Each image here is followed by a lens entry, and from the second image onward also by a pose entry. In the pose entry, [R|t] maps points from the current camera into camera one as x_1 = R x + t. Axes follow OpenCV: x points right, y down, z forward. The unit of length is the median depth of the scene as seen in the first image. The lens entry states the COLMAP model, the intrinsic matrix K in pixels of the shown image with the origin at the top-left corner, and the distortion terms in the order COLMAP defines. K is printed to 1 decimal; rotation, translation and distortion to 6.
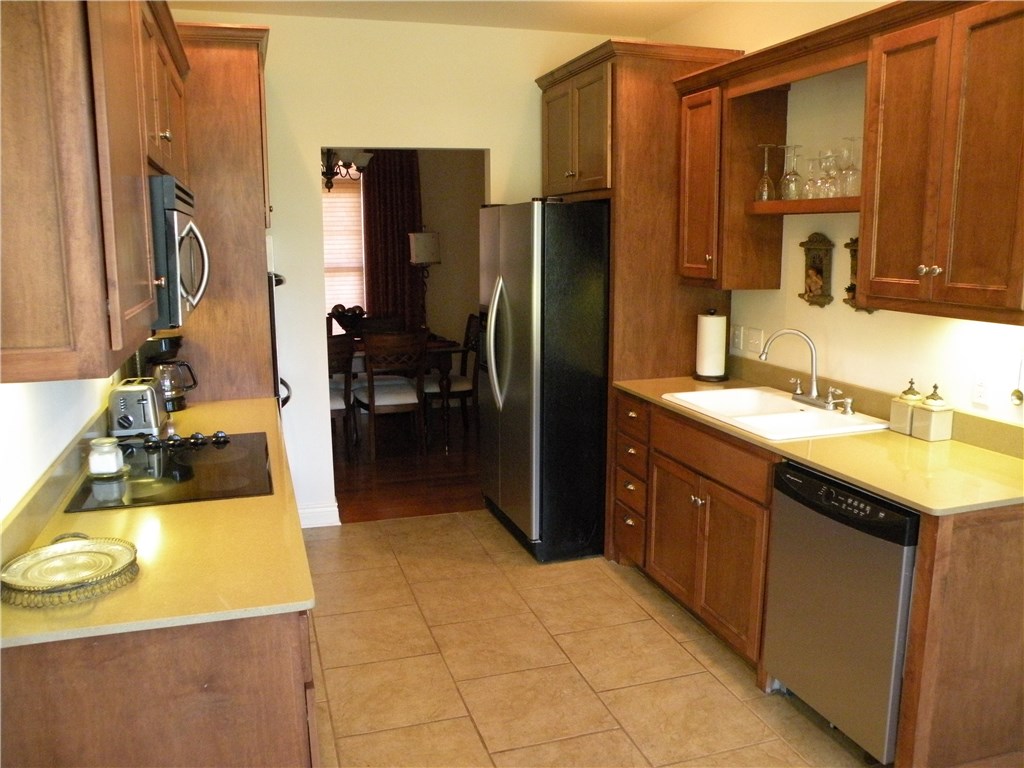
lens RADIAL K [[844.5, 0, 491.9], [0, 844.5, 384.7], [0, 0, 1]] dist [-0.132314, 0.103839]
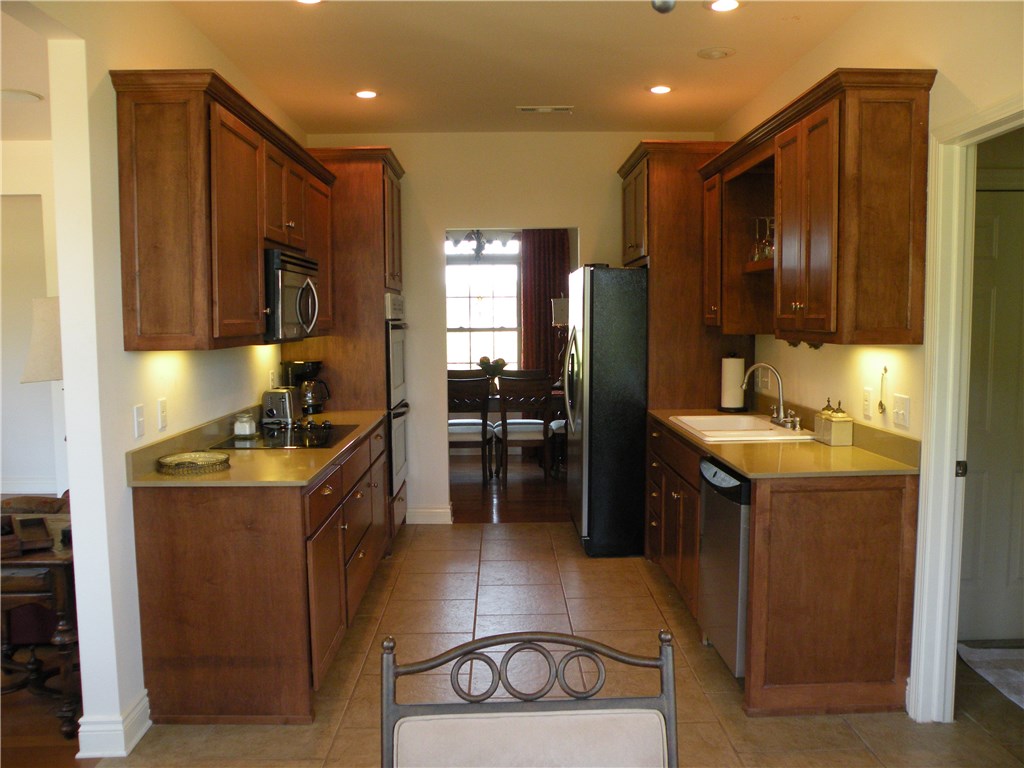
lens RADIAL K [[844.5, 0, 471.4], [0, 844.5, 384.2], [0, 0, 1]] dist [-0.132314, 0.103839]
pose [[0.952321, 0.025143, -0.304060, 0.306630], [-0.053130, 0.995038, -0.084123, 0.086130], [0.300436, 0.096267, 0.948932, -0.284250]]
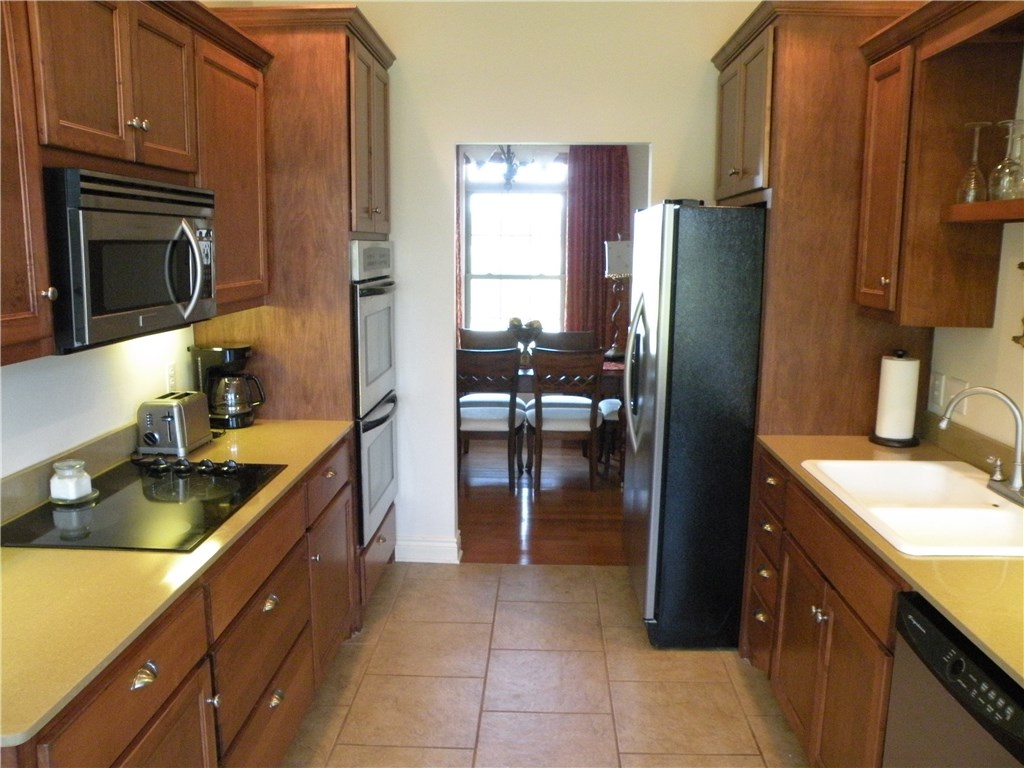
lens RADIAL K [[844.5, 0, 493.0], [0, 844.5, 387.7], [0, 0, 1]] dist [-0.132314, 0.103839]
pose [[0.942532, 0.070871, -0.326512, 0.183381], [-0.073034, 0.997313, 0.005646, -0.038461], [0.326035, 0.018525, 0.945176, 0.210518]]
